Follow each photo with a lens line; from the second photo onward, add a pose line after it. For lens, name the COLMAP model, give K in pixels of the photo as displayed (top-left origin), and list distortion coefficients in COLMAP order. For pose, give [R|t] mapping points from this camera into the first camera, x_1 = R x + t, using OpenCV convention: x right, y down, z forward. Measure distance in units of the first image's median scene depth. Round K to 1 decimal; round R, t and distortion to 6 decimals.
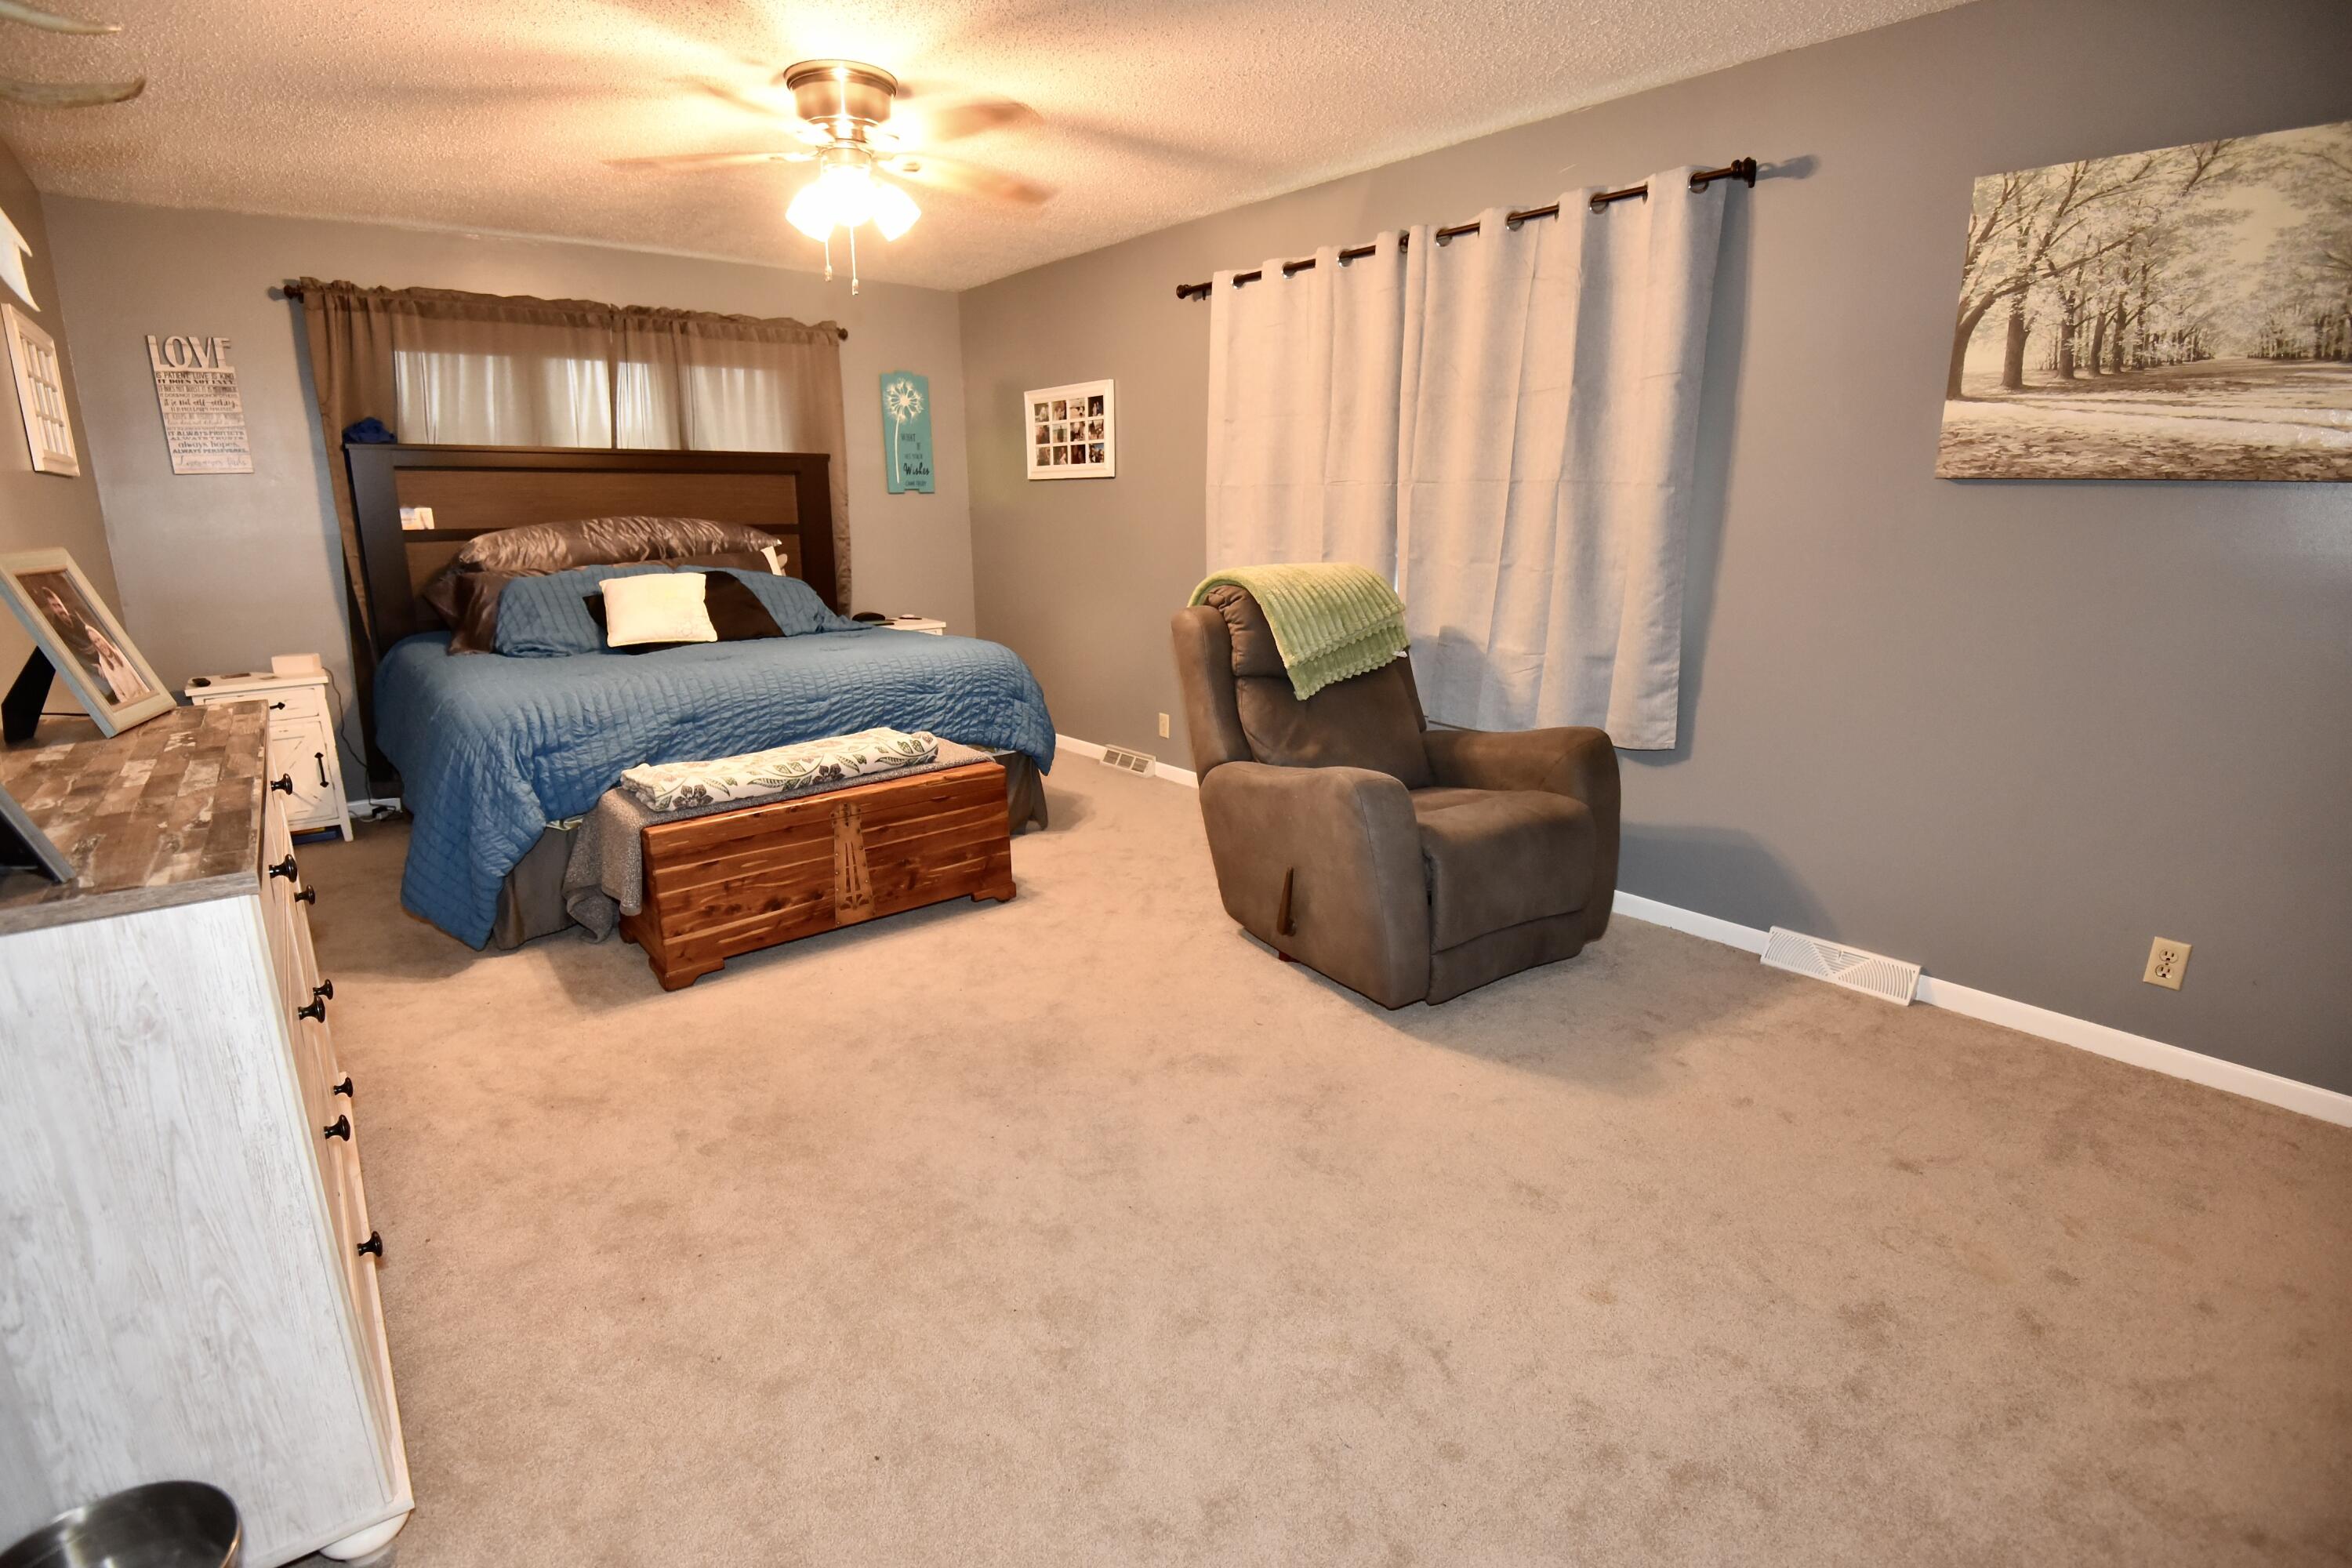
lens RADIAL K [[1078.4, 0, 1183.5], [0, 1078.4, 766.7], [0, 0, 1]] dist [-0.035472, -0.003595]
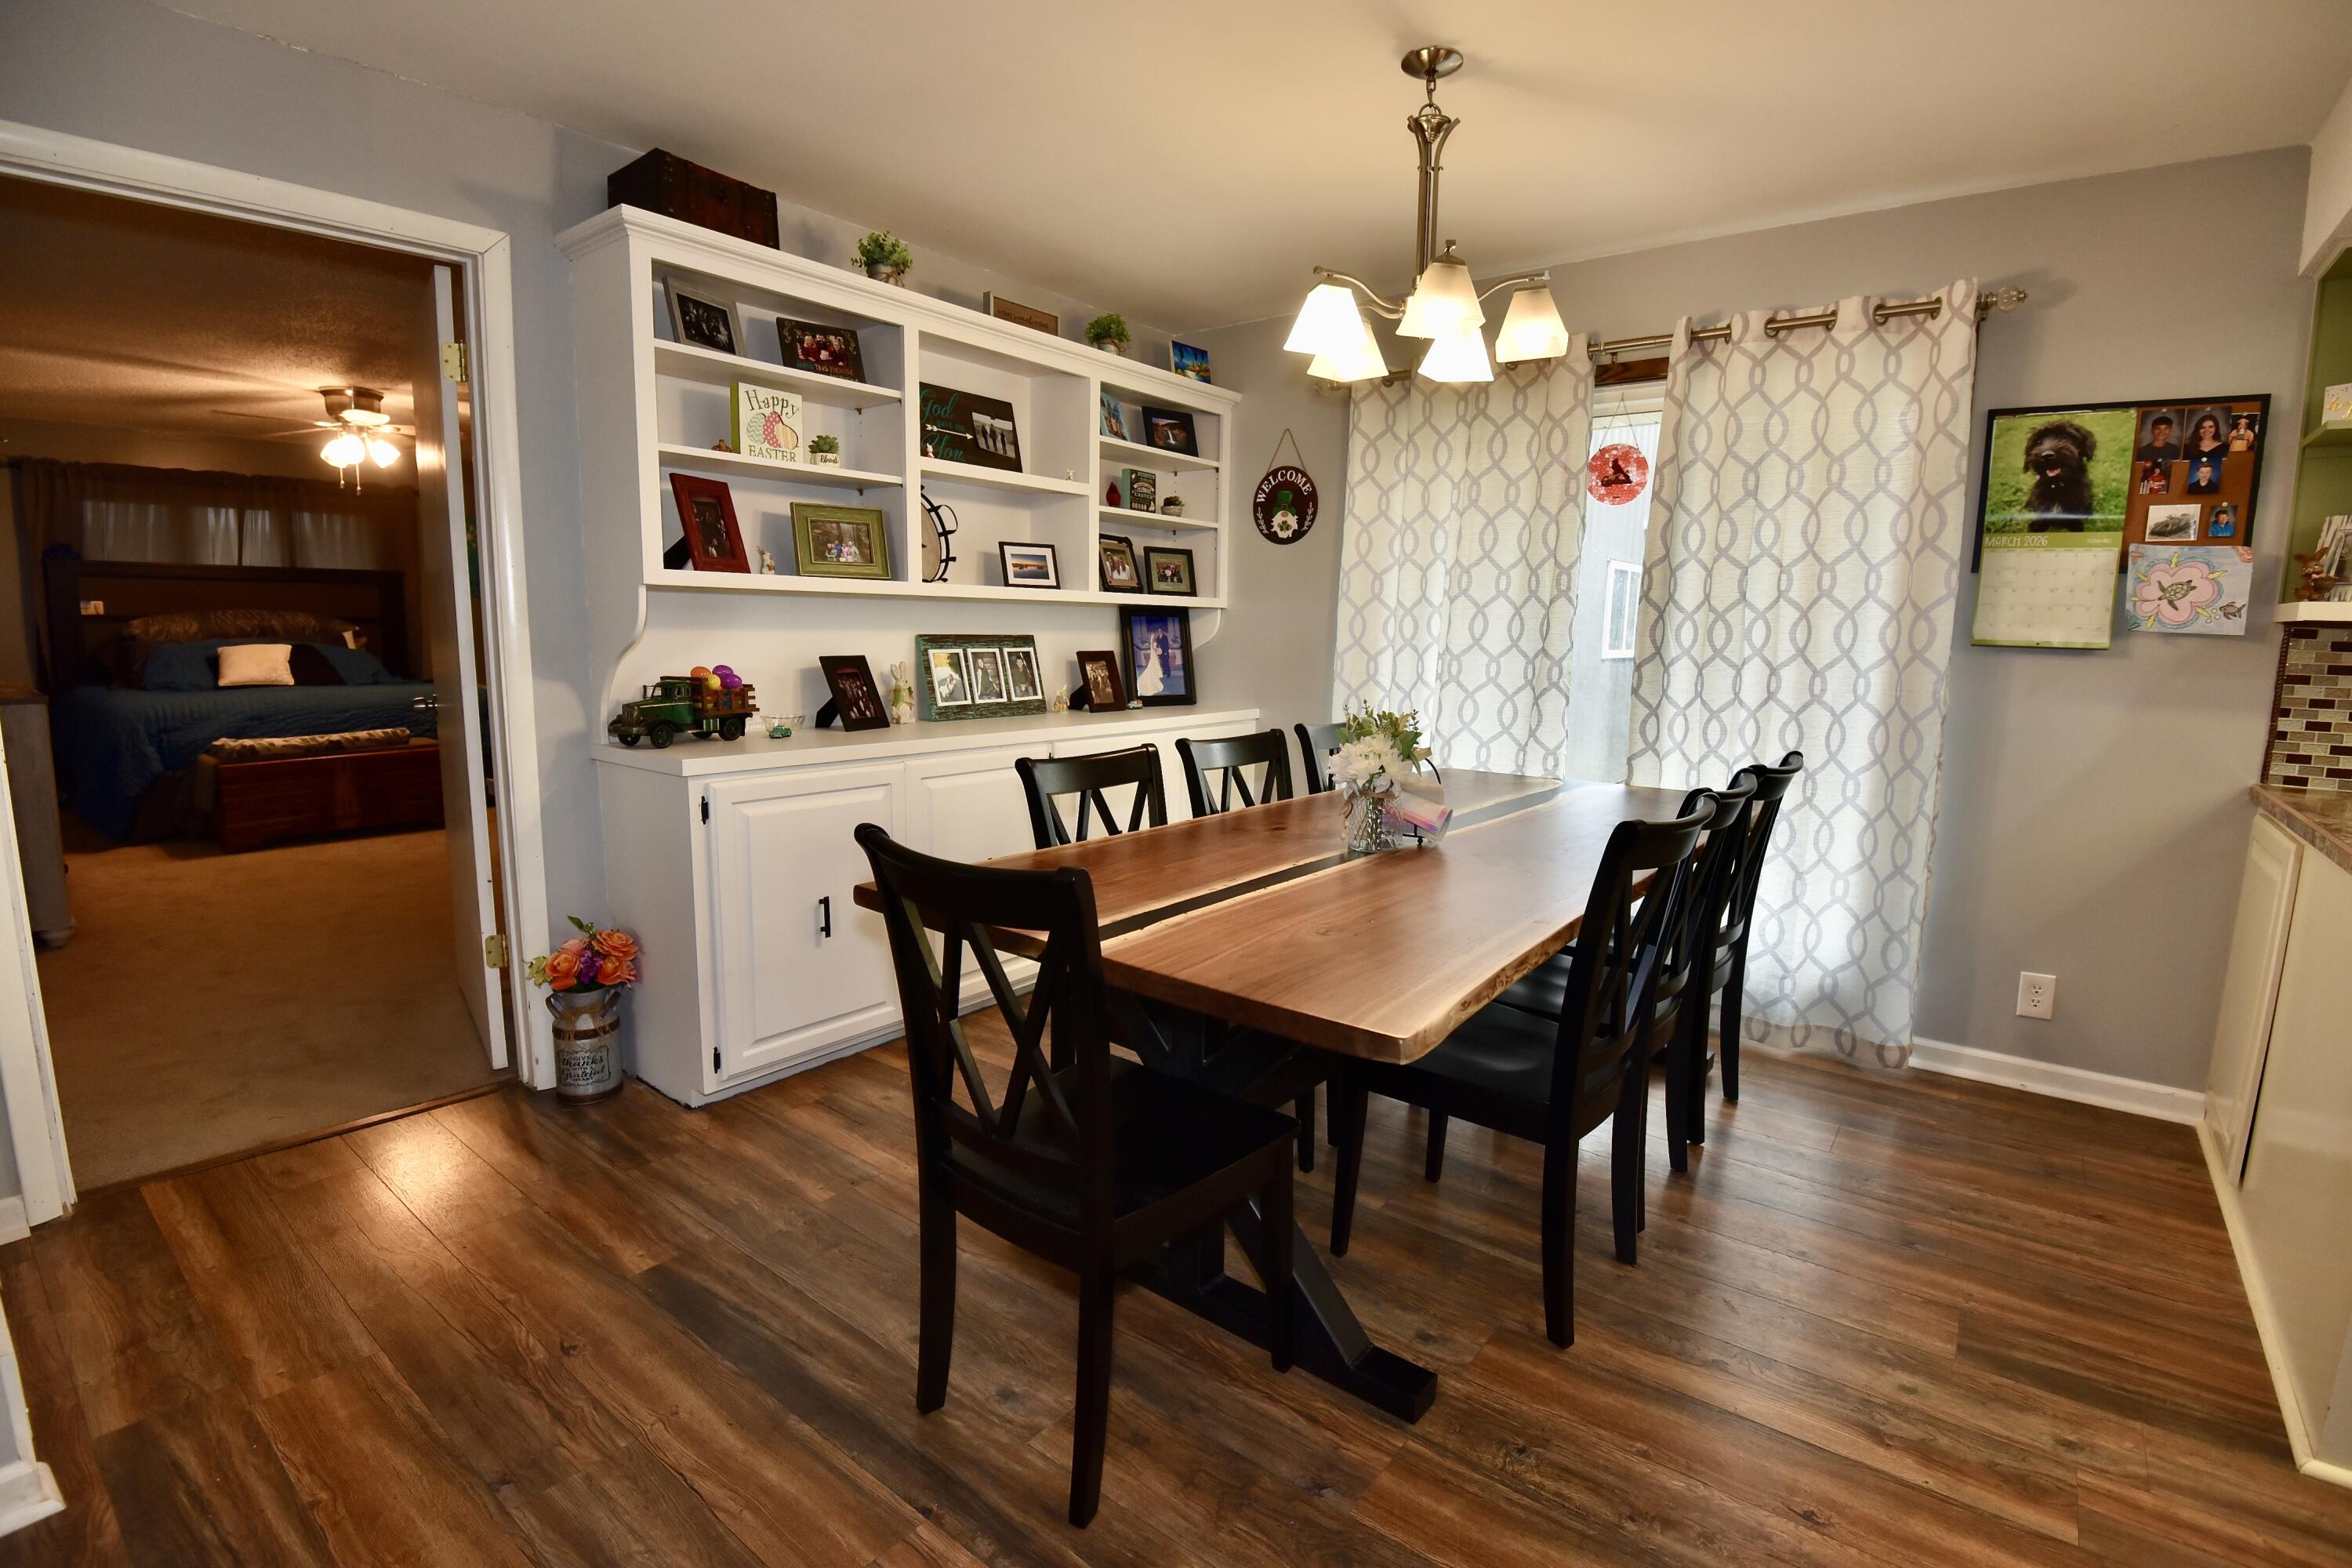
lens RADIAL K [[1078.4, 0, 1173.1], [0, 1078.4, 775.9], [0, 0, 1]] dist [-0.035472, -0.003595]
pose [[0.980240, -0.006081, 0.197717, 0.523245], [0.025078, 0.995283, -0.093721, 0.190606], [-0.196215, 0.096827, 0.975769, -0.756253]]
